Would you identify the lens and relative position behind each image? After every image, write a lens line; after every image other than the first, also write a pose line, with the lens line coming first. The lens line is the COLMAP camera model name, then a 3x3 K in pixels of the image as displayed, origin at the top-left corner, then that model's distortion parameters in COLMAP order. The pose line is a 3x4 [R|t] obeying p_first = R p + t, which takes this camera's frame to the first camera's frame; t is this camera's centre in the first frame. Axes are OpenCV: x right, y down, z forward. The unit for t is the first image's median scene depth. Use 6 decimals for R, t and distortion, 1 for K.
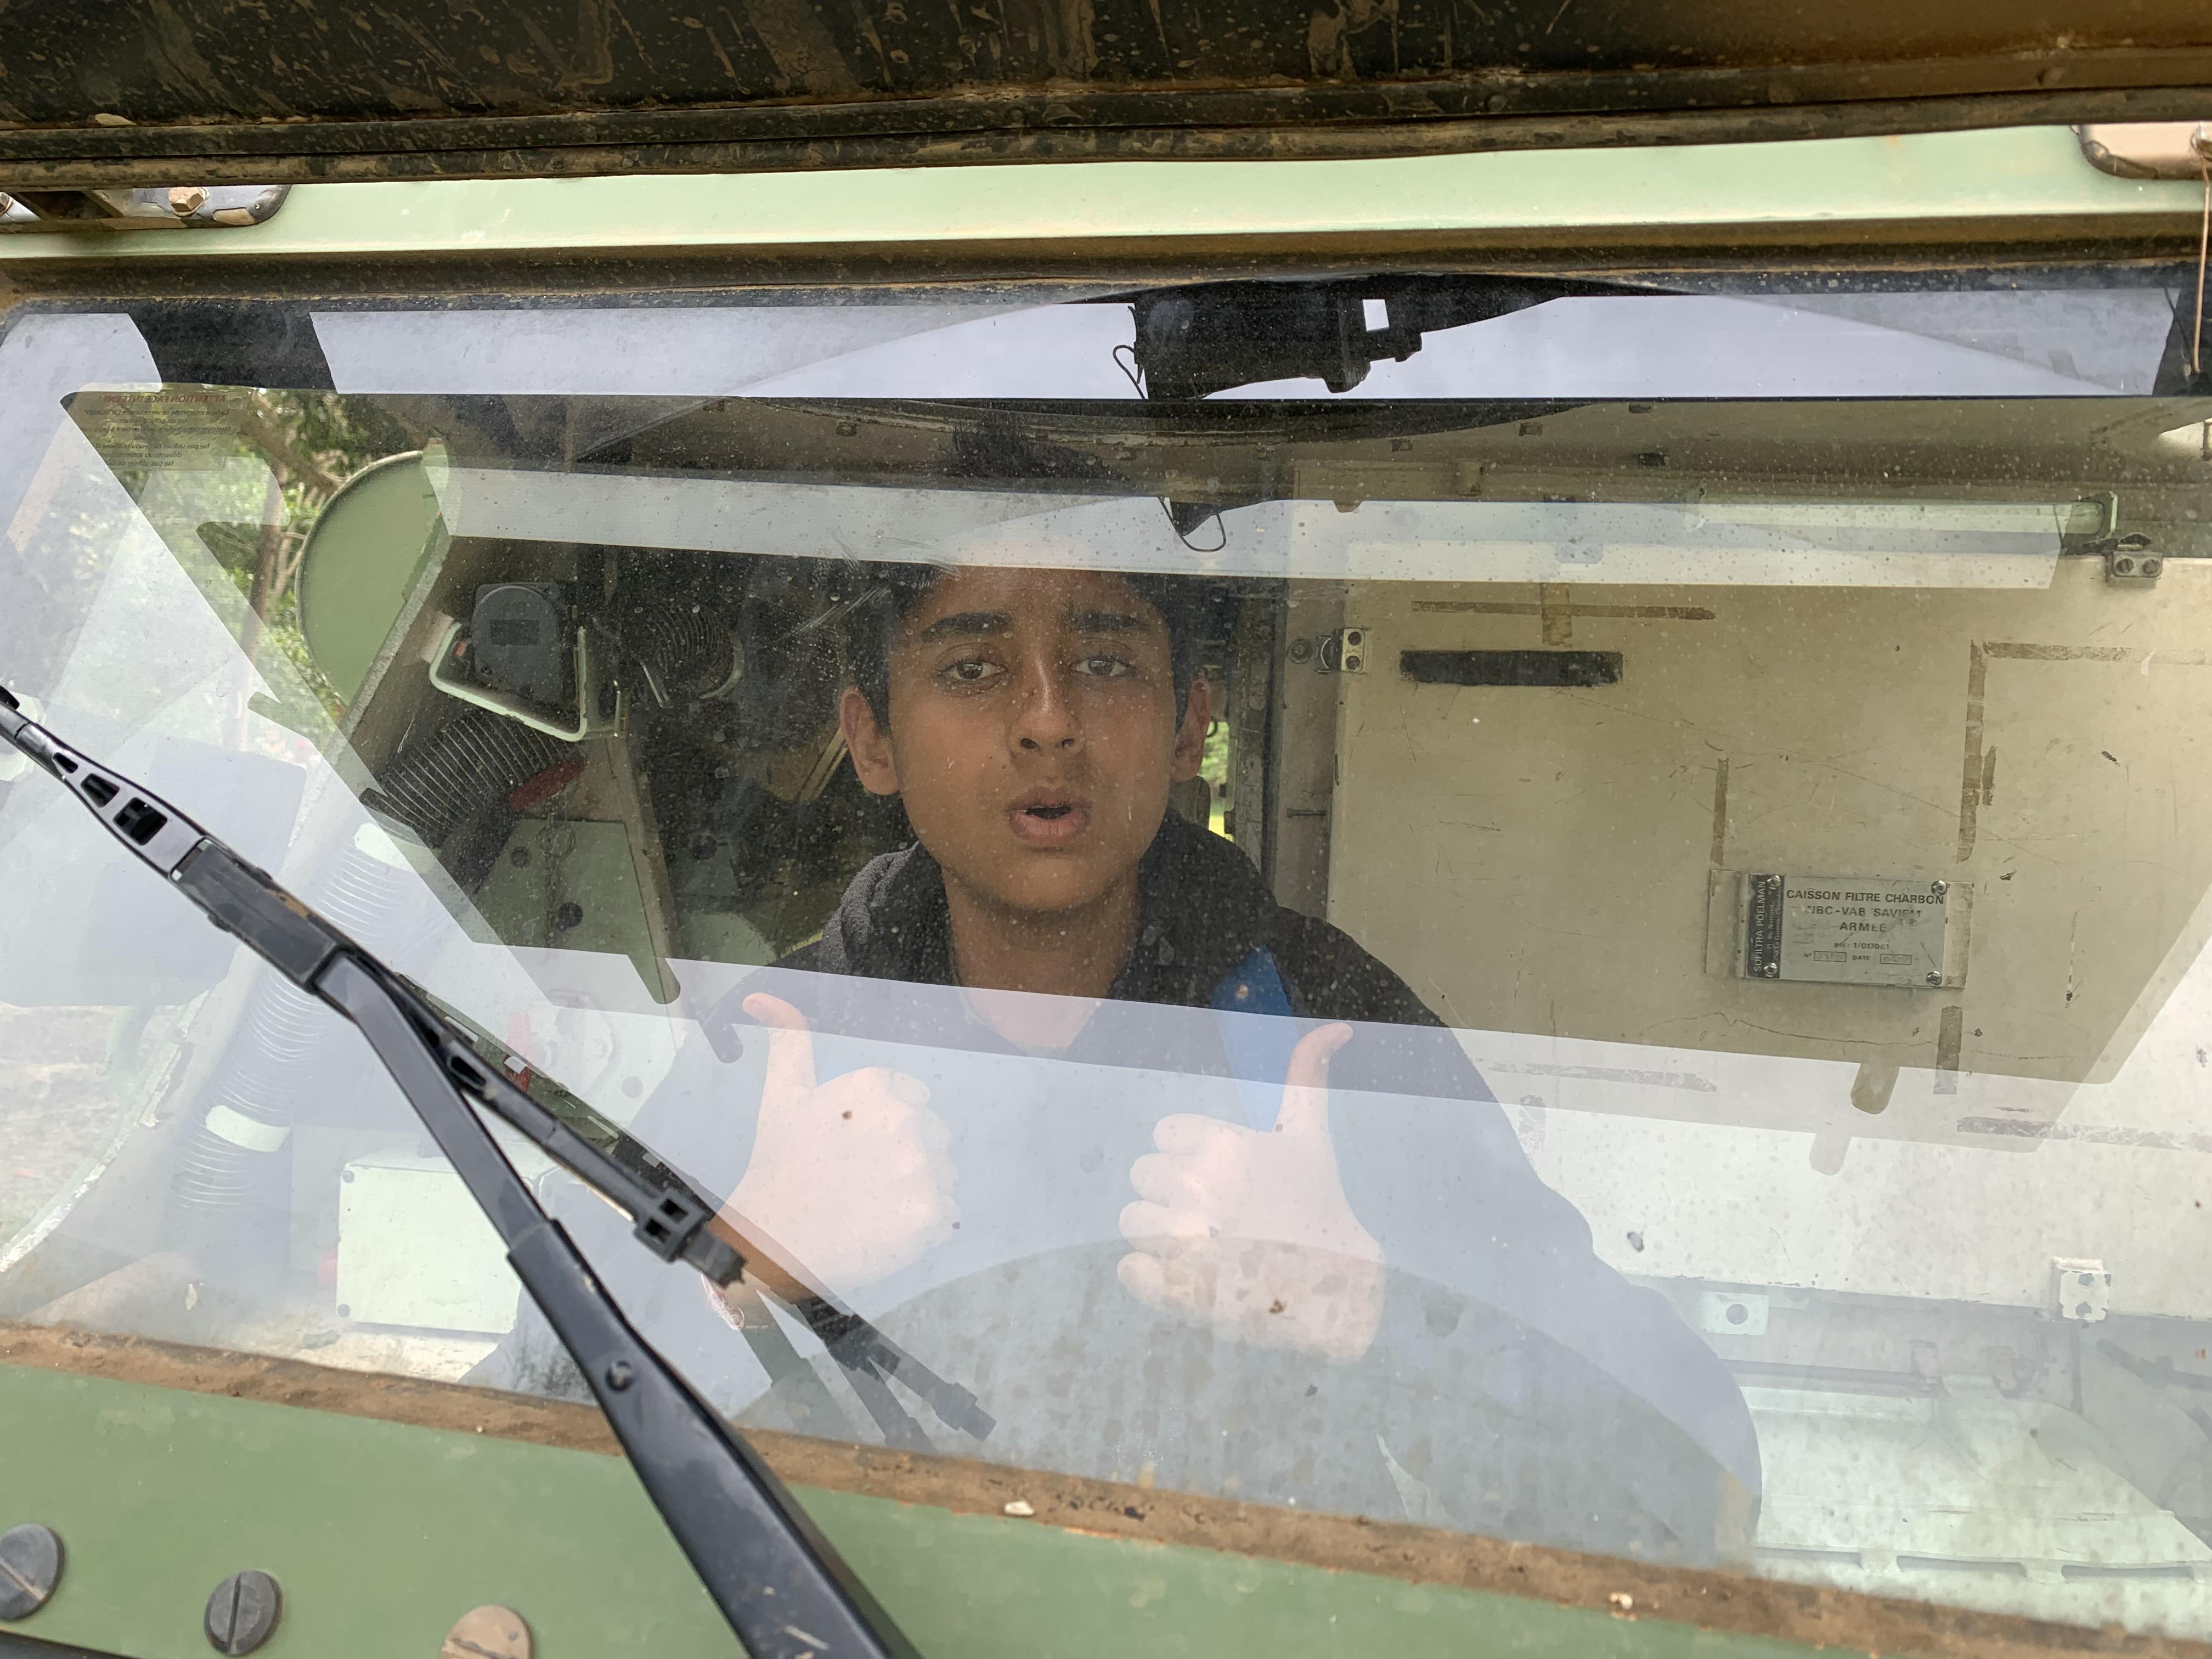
lens RADIAL K [[1708.9, 0, 1106.5], [0, 1708.9, 817.2], [0, 0, 1]] dist [0.051765, -0.039546]
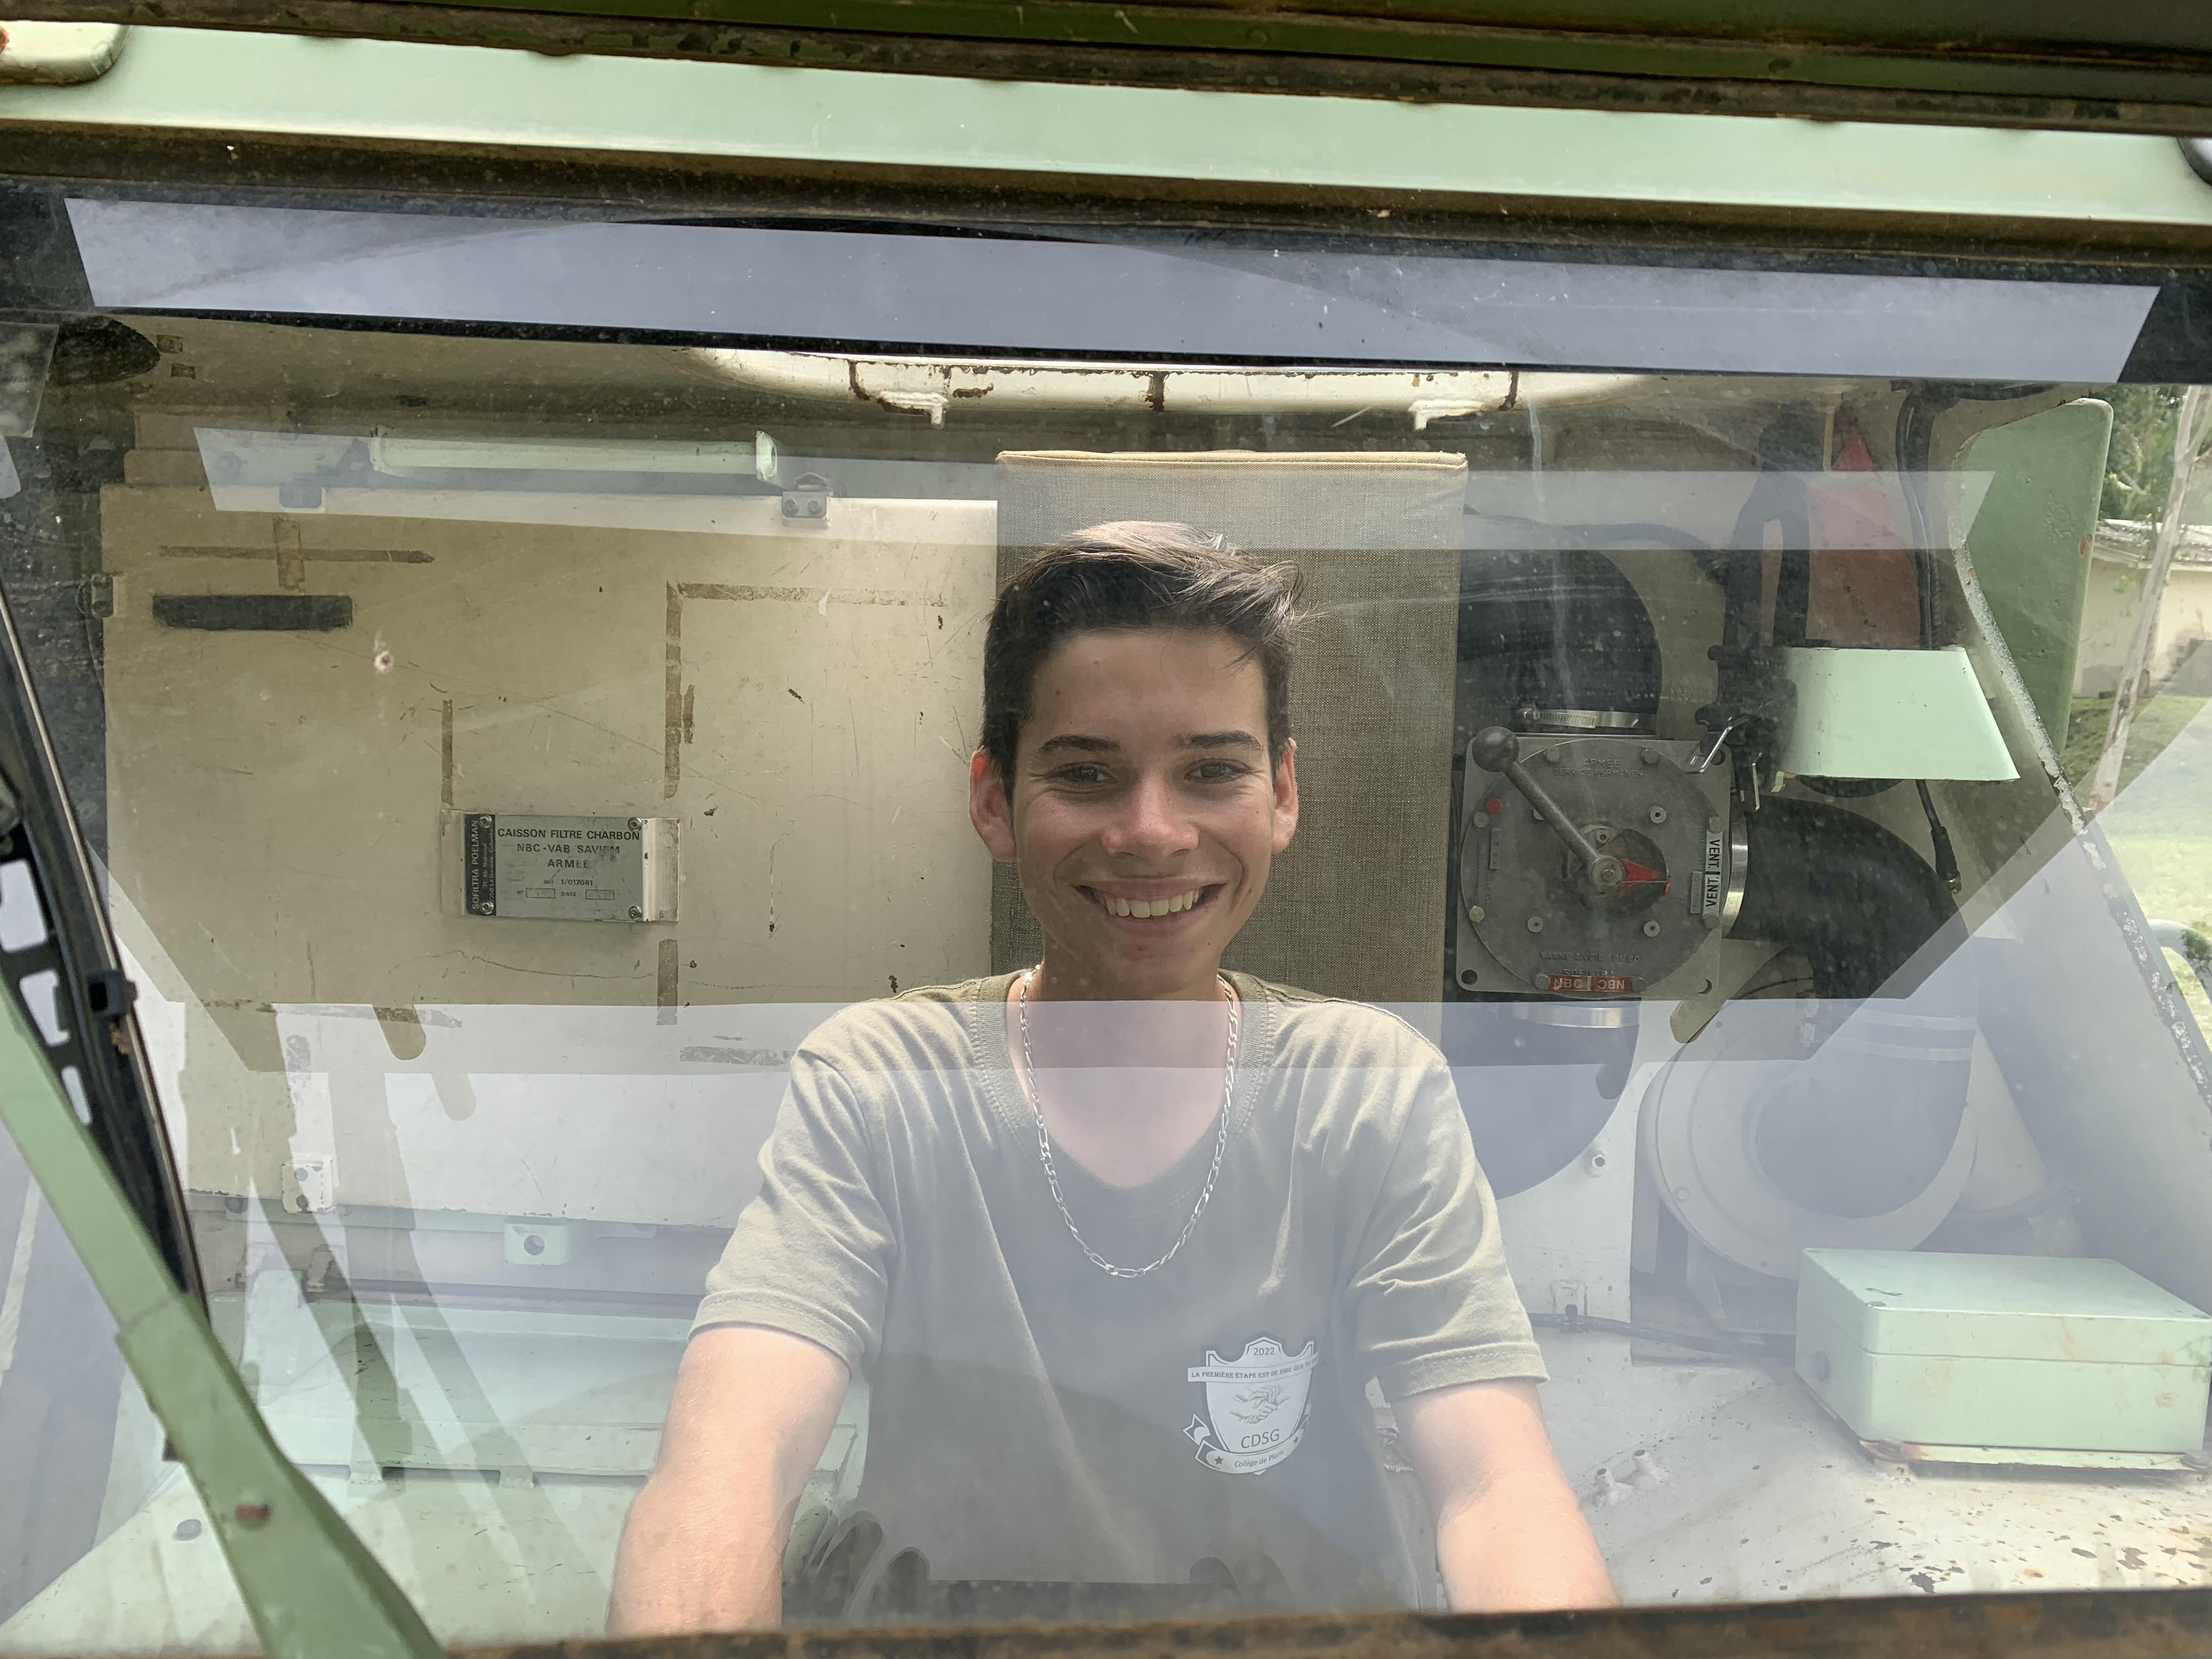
lens RADIAL K [[1708.9, 0, 1105.9], [0, 1708.9, 840.0], [0, 0, 1]] dist [0.051765, -0.039546]
pose [[0.999846, -0.013968, 0.010640, 0.746115], [0.013719, 0.999639, 0.023111, 0.030525], [-0.010959, -0.022961, 0.999676, -0.021623]]
